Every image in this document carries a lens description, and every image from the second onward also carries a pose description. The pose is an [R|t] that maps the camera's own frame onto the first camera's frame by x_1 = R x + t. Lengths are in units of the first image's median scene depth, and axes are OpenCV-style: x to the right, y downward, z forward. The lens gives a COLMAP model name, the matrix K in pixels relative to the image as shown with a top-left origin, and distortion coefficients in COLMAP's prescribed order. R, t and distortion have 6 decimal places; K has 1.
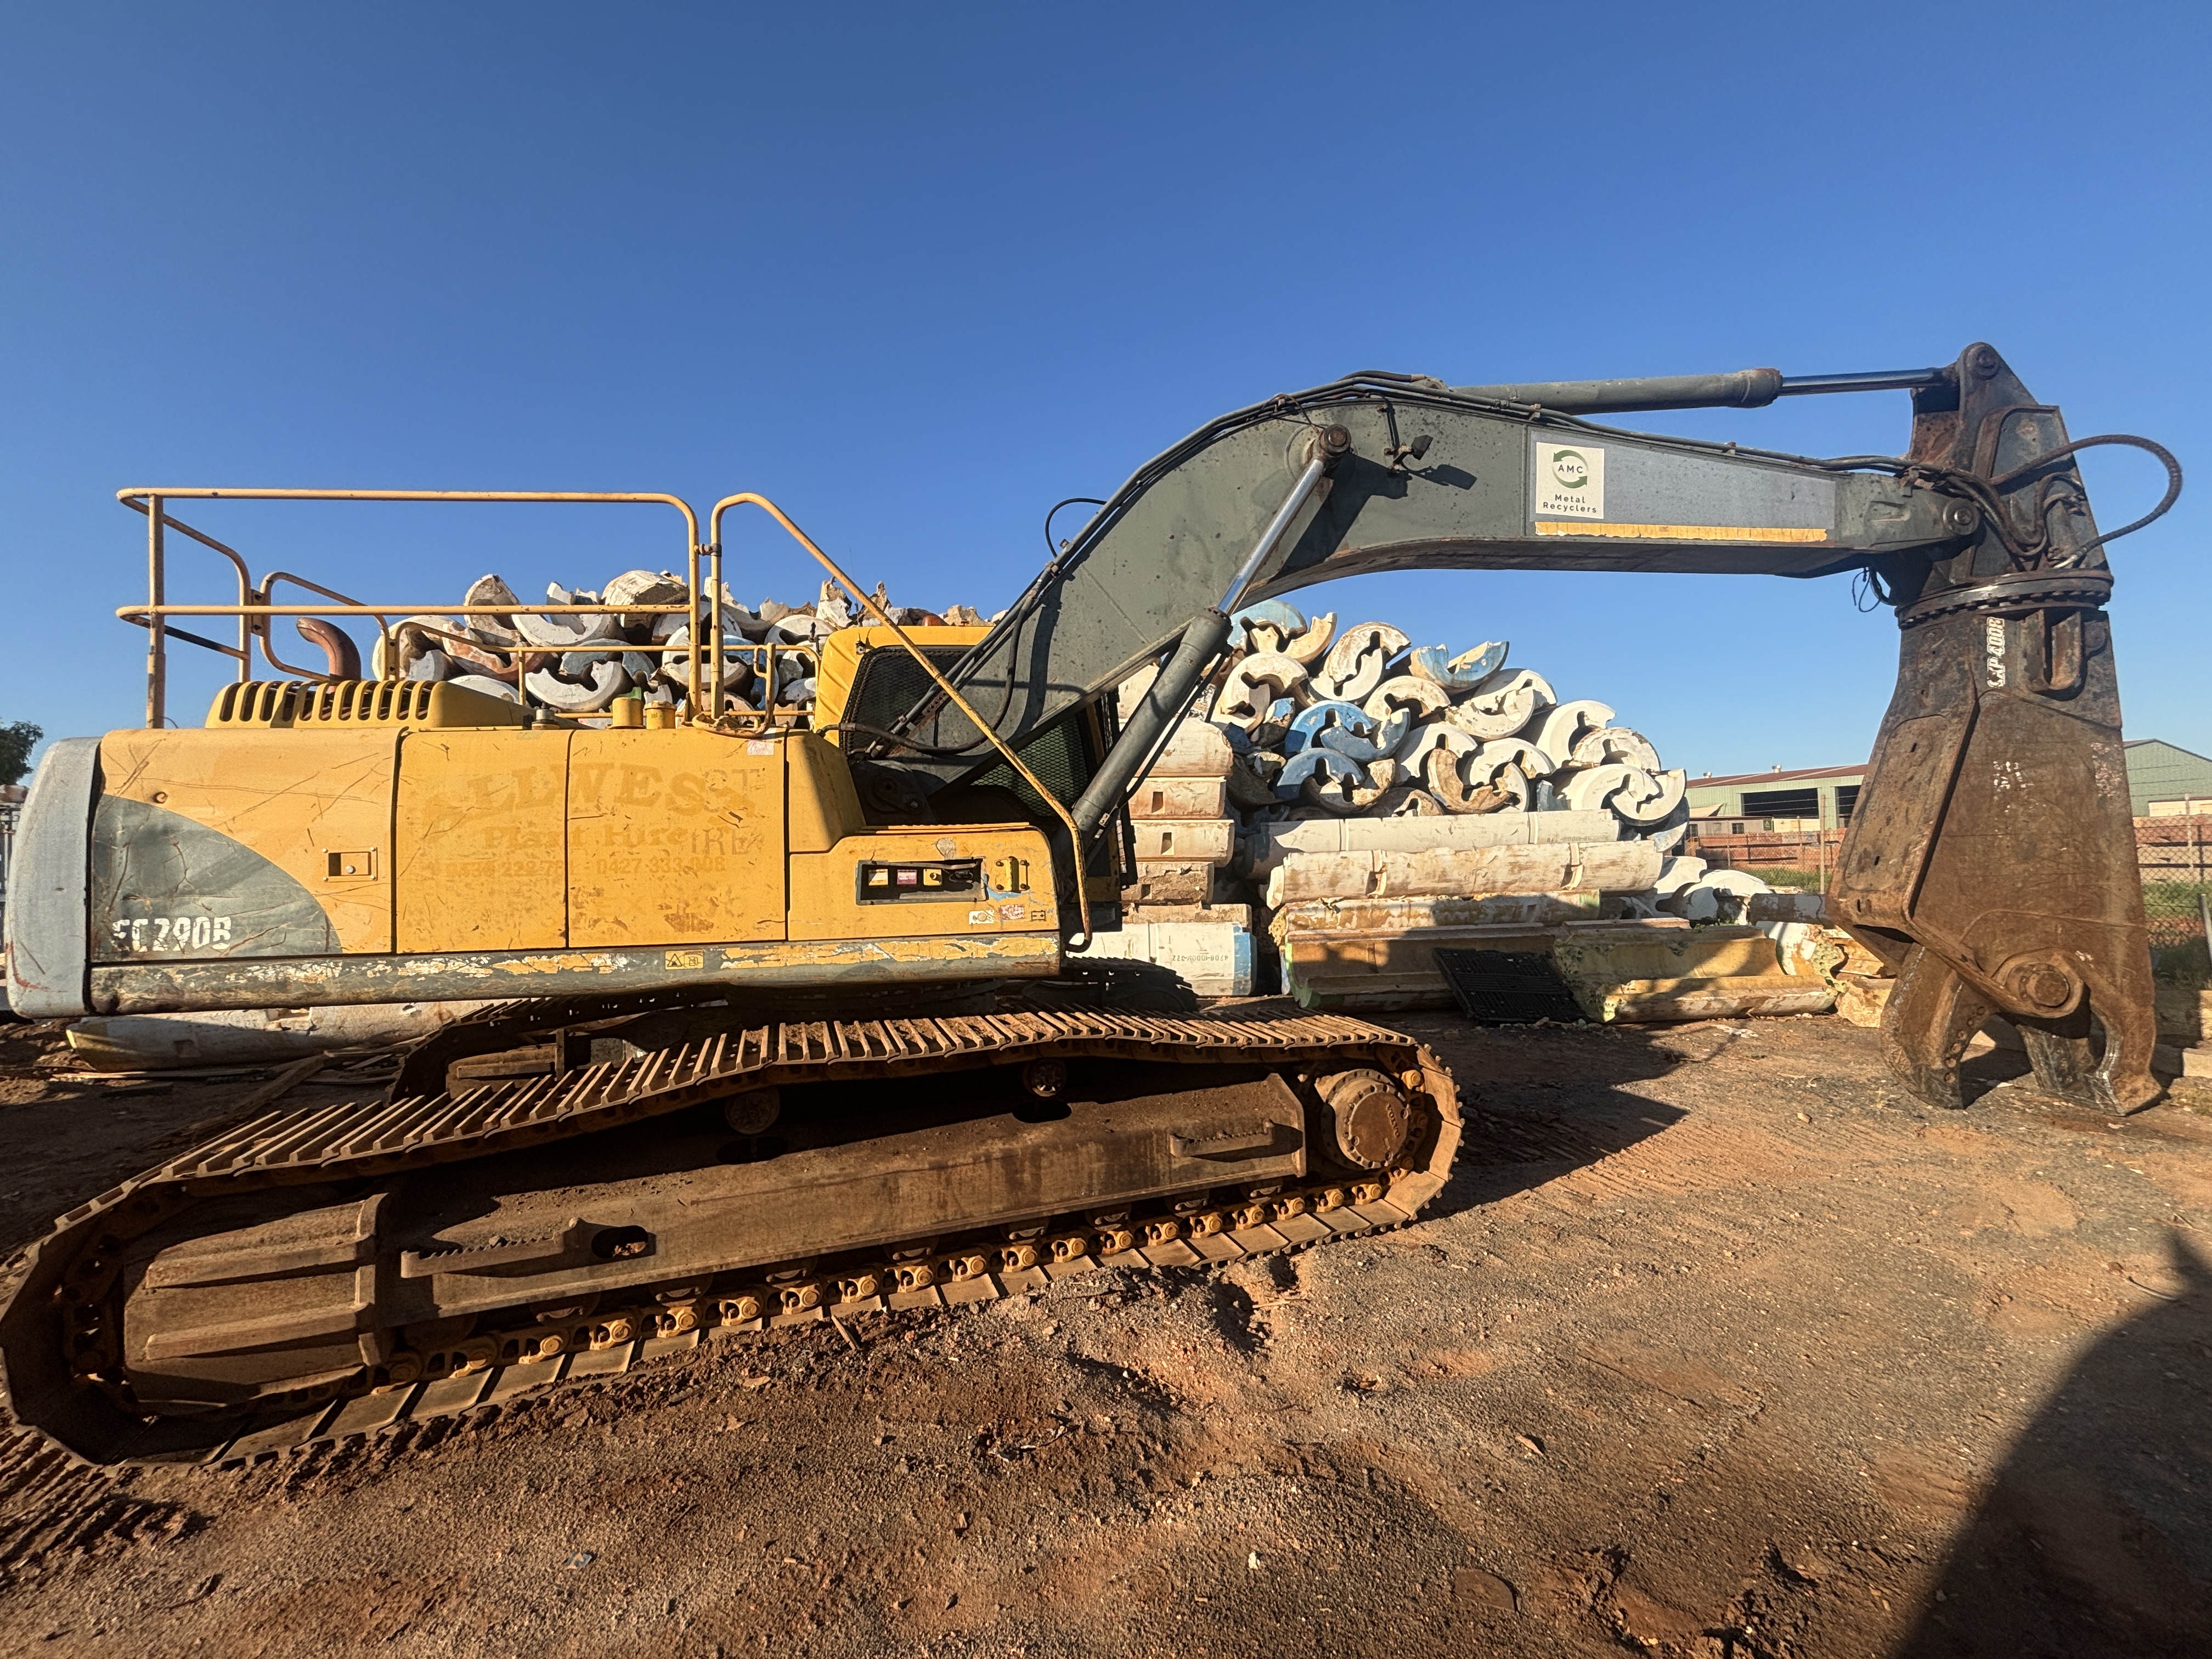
lens RADIAL K [[897.1, 0, 1100.1], [0, 897.1, 832.2], [0, 0, 1]] dist [0.002937, -0.000725]
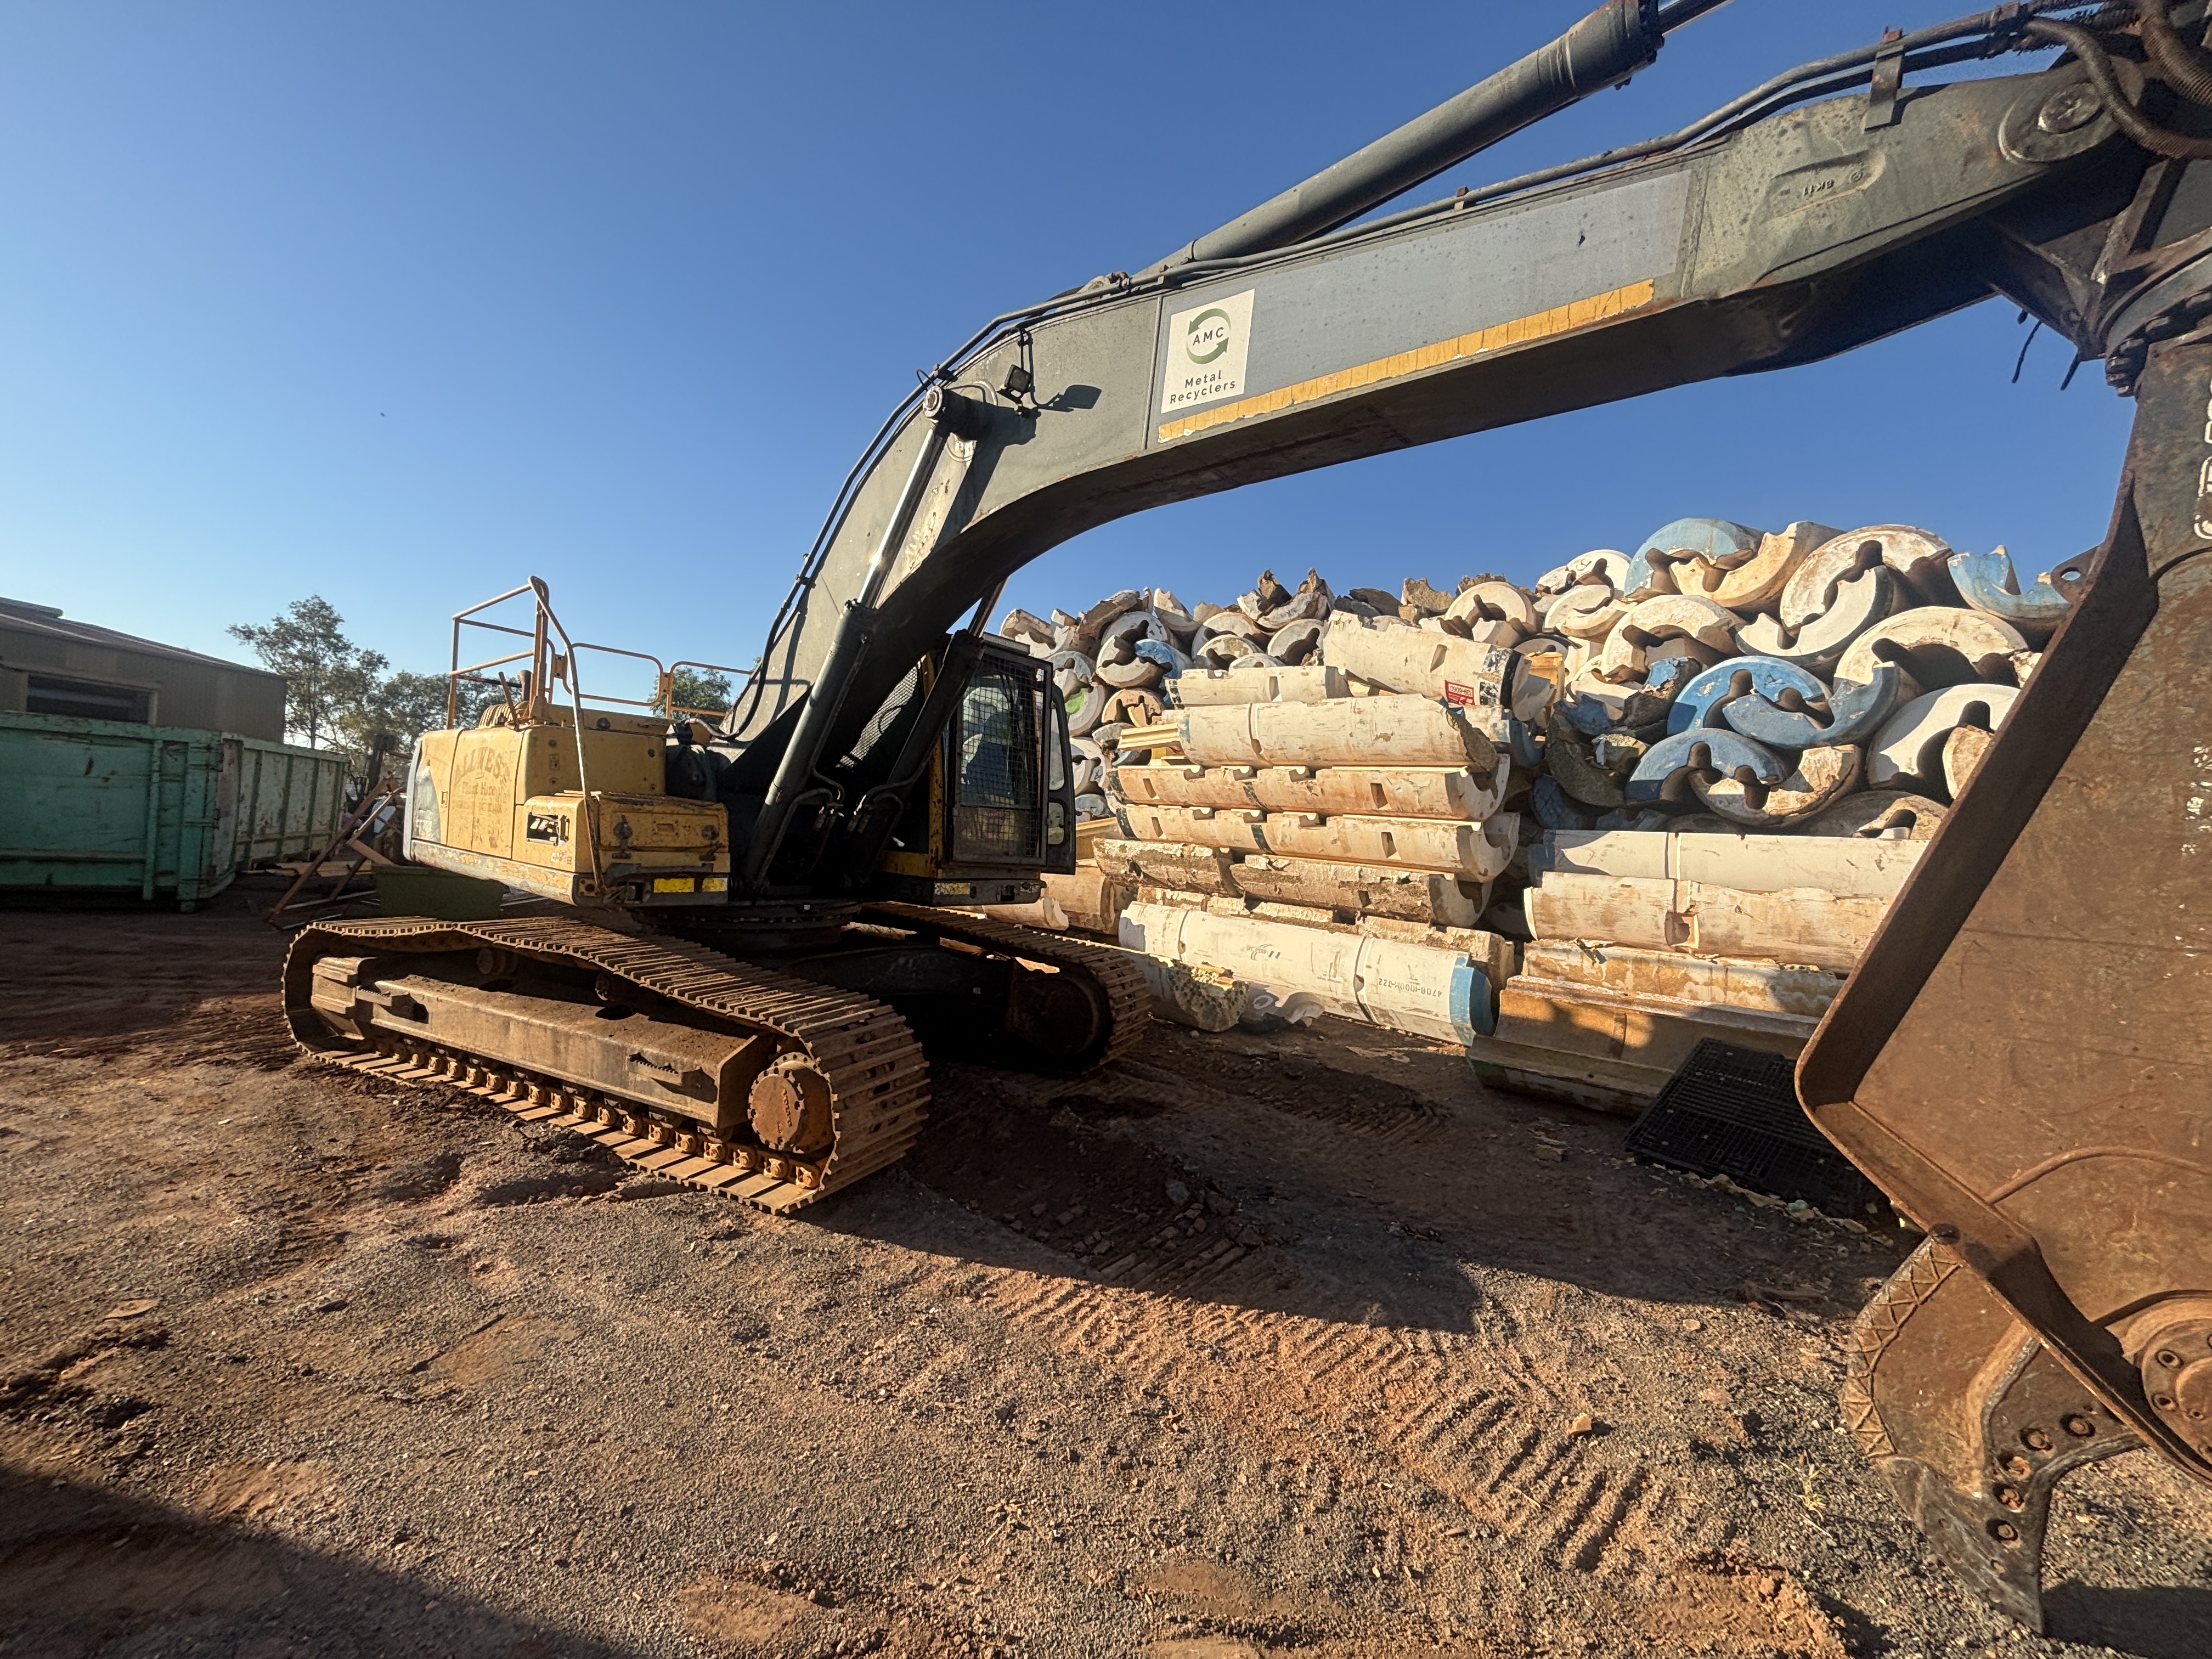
lens RADIAL K [[897.4, 0, 1106.0], [0, 897.4, 829.5], [0, 0, 1]] dist [-0.000731, 0.000396]
pose [[0.680559, 0.066416, -0.729677, 1.020299], [-0.059146, 0.997613, 0.035639, -0.033537], [0.730302, 0.018903, 0.682862, 0.462324]]
